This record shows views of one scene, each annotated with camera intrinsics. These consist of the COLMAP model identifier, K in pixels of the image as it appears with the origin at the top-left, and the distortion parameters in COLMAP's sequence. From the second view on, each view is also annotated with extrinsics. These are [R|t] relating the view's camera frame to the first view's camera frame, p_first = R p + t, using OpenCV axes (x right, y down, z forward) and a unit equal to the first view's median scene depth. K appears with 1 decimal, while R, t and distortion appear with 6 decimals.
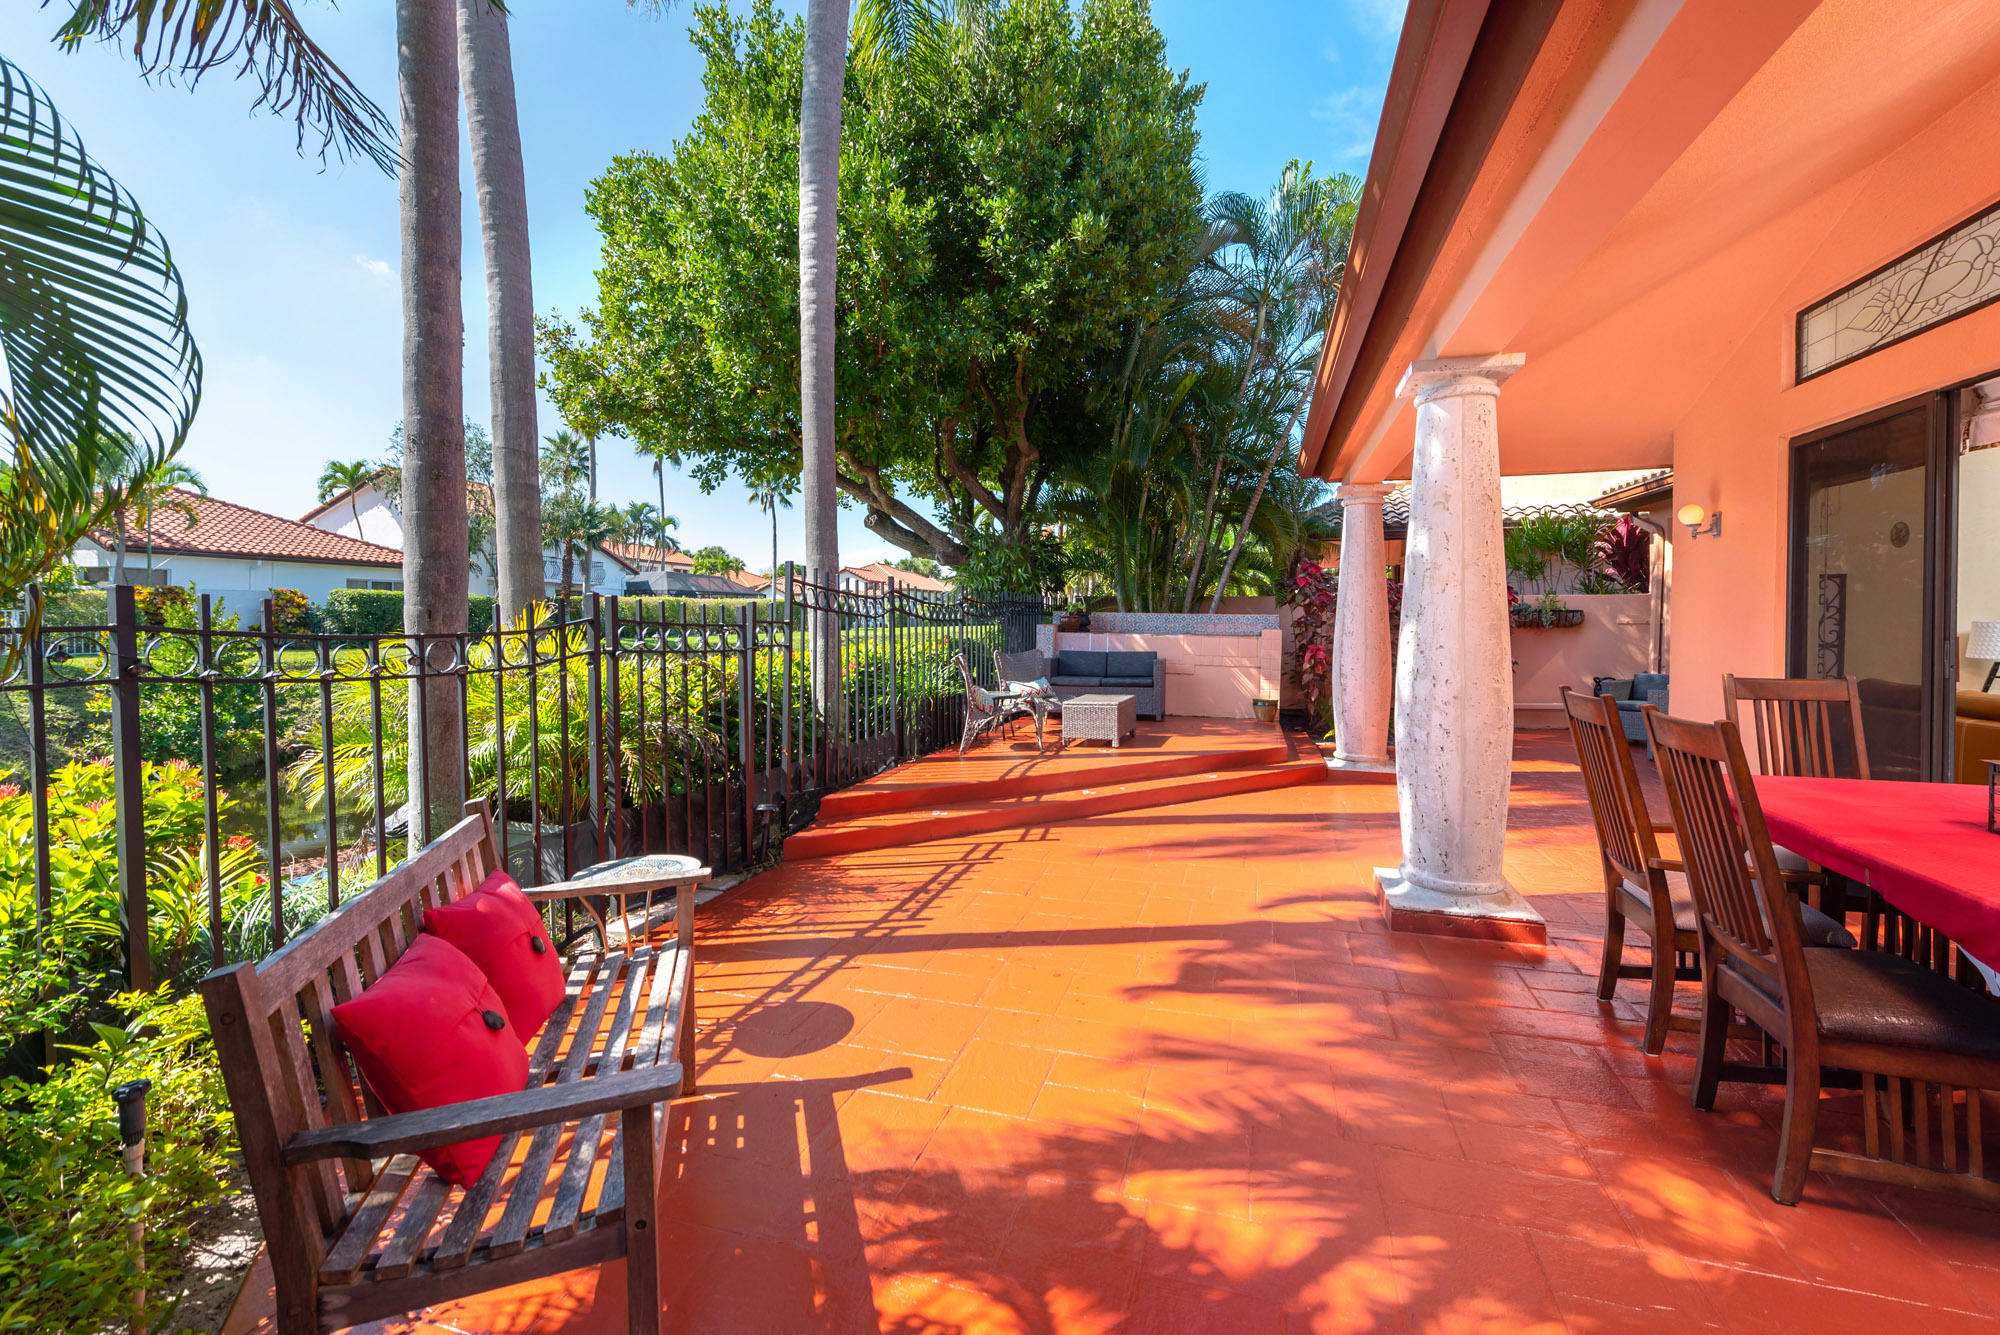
lens RADIAL K [[859.6, 0, 1038.1], [0, 859.6, 650.7], [0, 0, 1]] dist [0.007526, 0.000259]
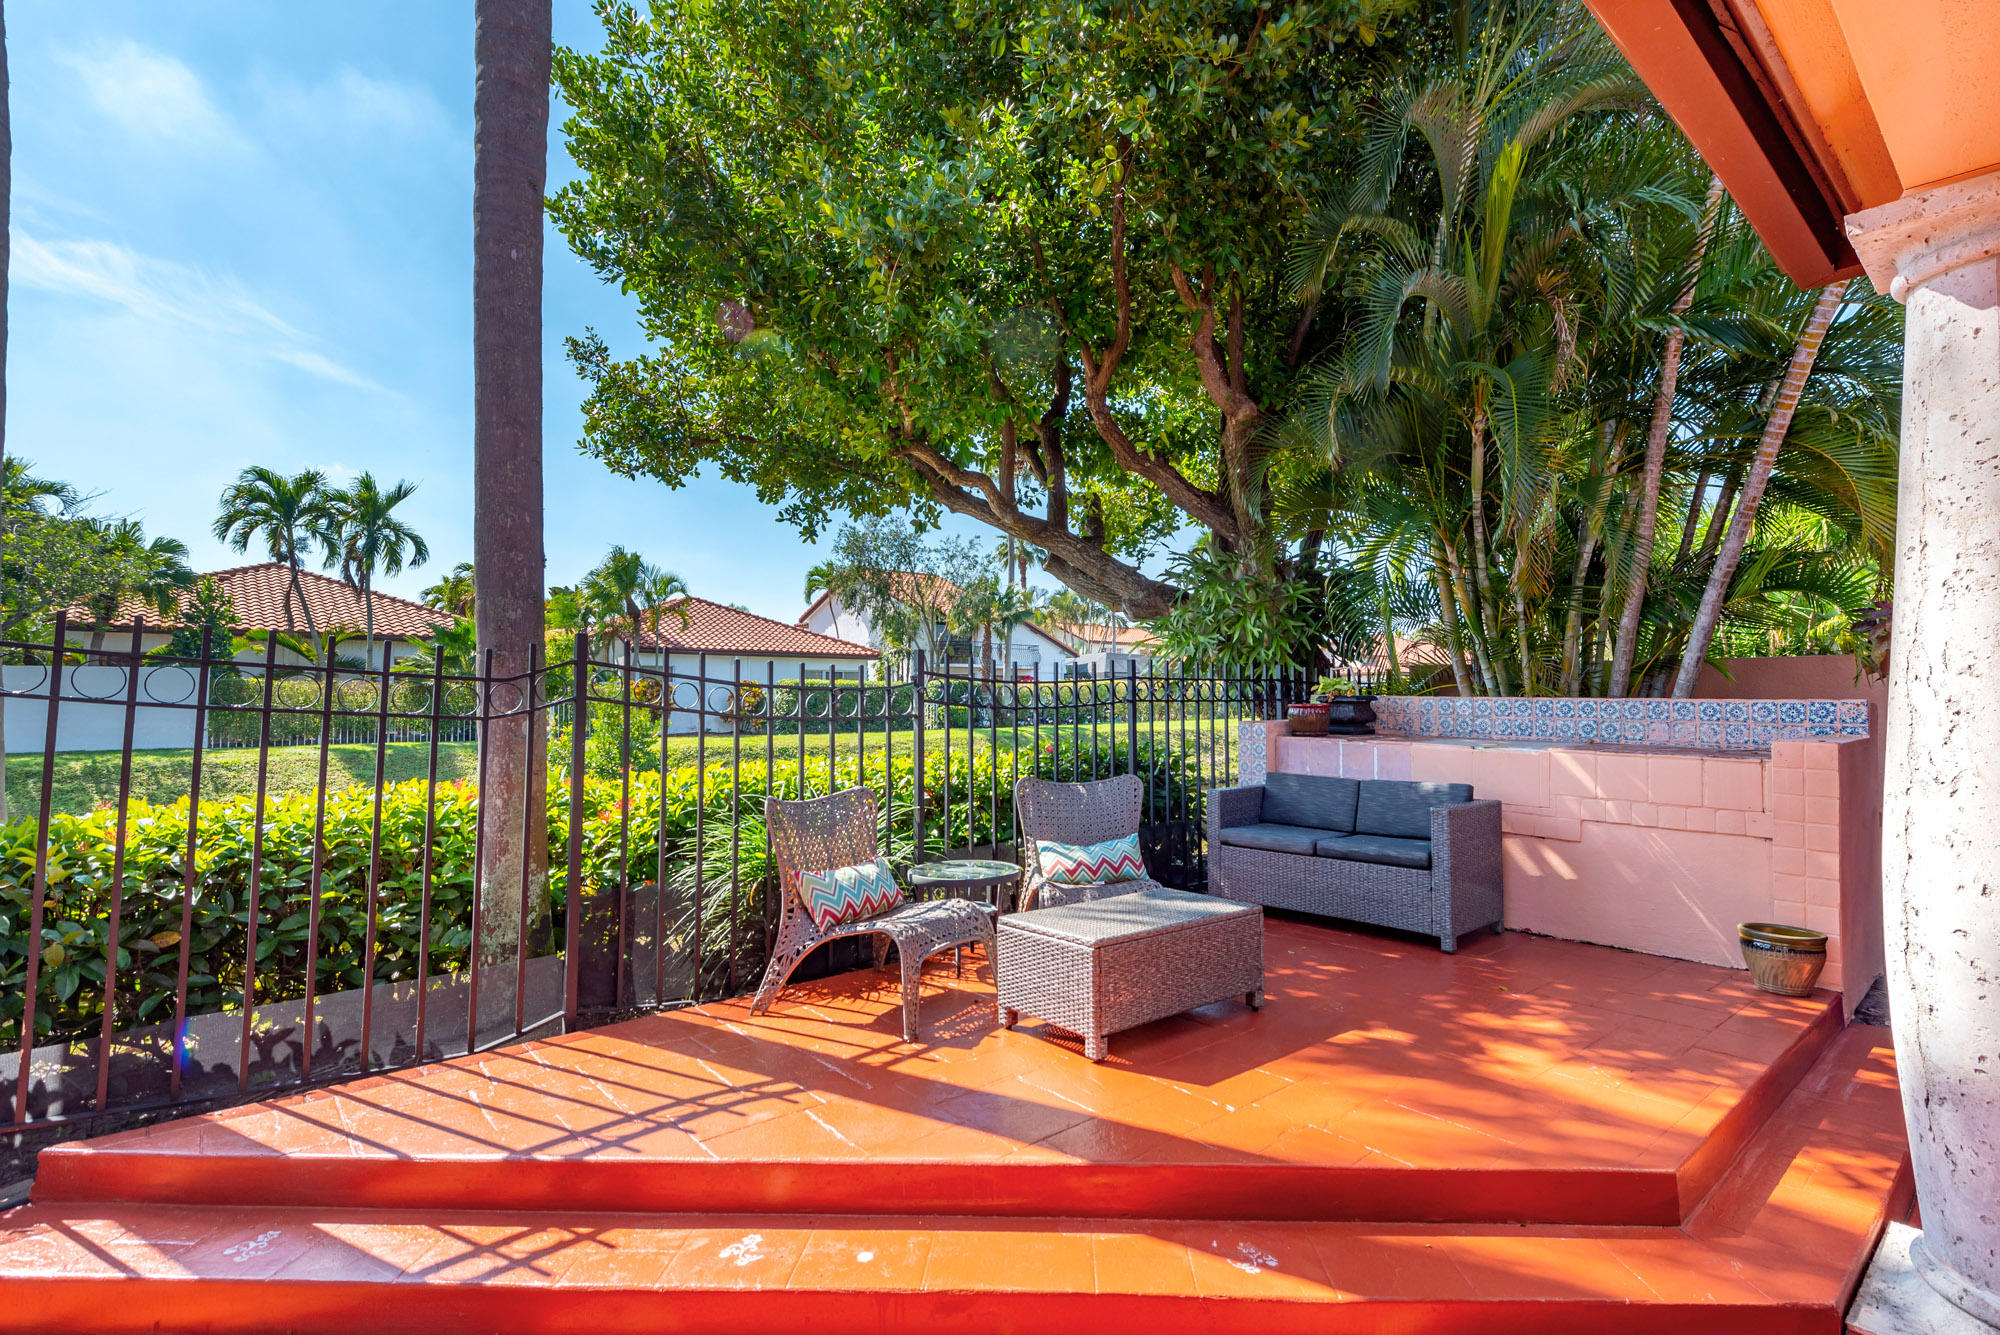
lens RADIAL K [[910.1, 0, 1051.1], [0, 910.1, 665.5], [0, 0, 1]] dist [0.015312, 0.000245]
pose [[0.821343, -0.027772, -0.569758, 0.302640], [-0.015551, 0.997353, -0.071031, -0.031500], [0.570223, 0.067201, 0.818737, 0.631362]]
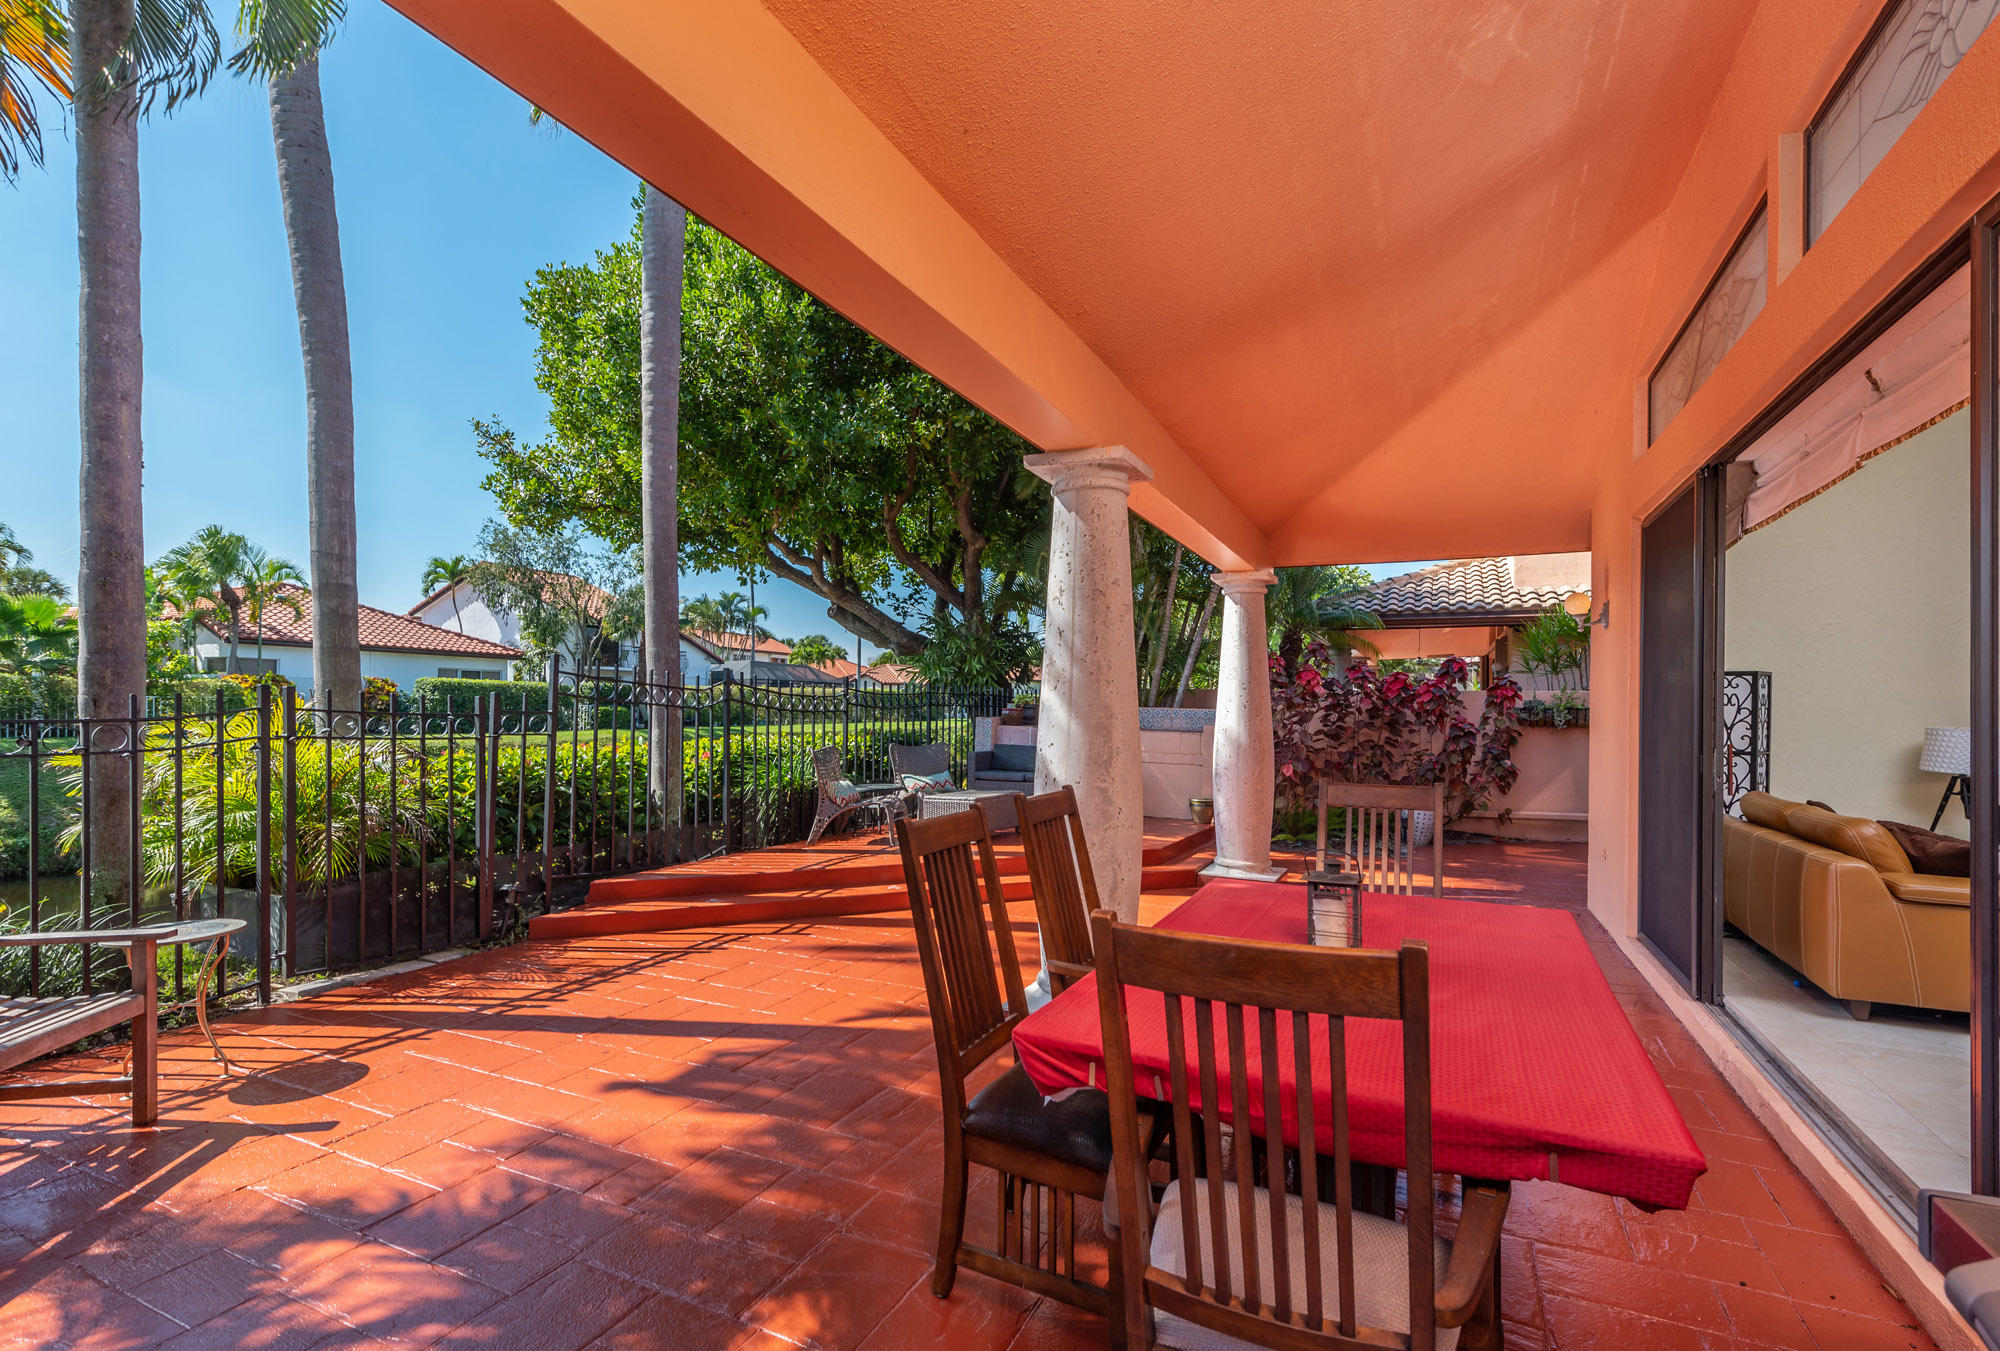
lens RADIAL K [[915.8, 0, 1057.6], [0, 915.8, 731.2], [0, 0, 1]] dist [0.002236, -0.001741]
pose [[0.988505, 0.013347, -0.150597, 0.330661], [-0.015583, 0.999785, -0.013675, -0.003470], [0.150382, 0.015864, 0.988501, -0.004248]]
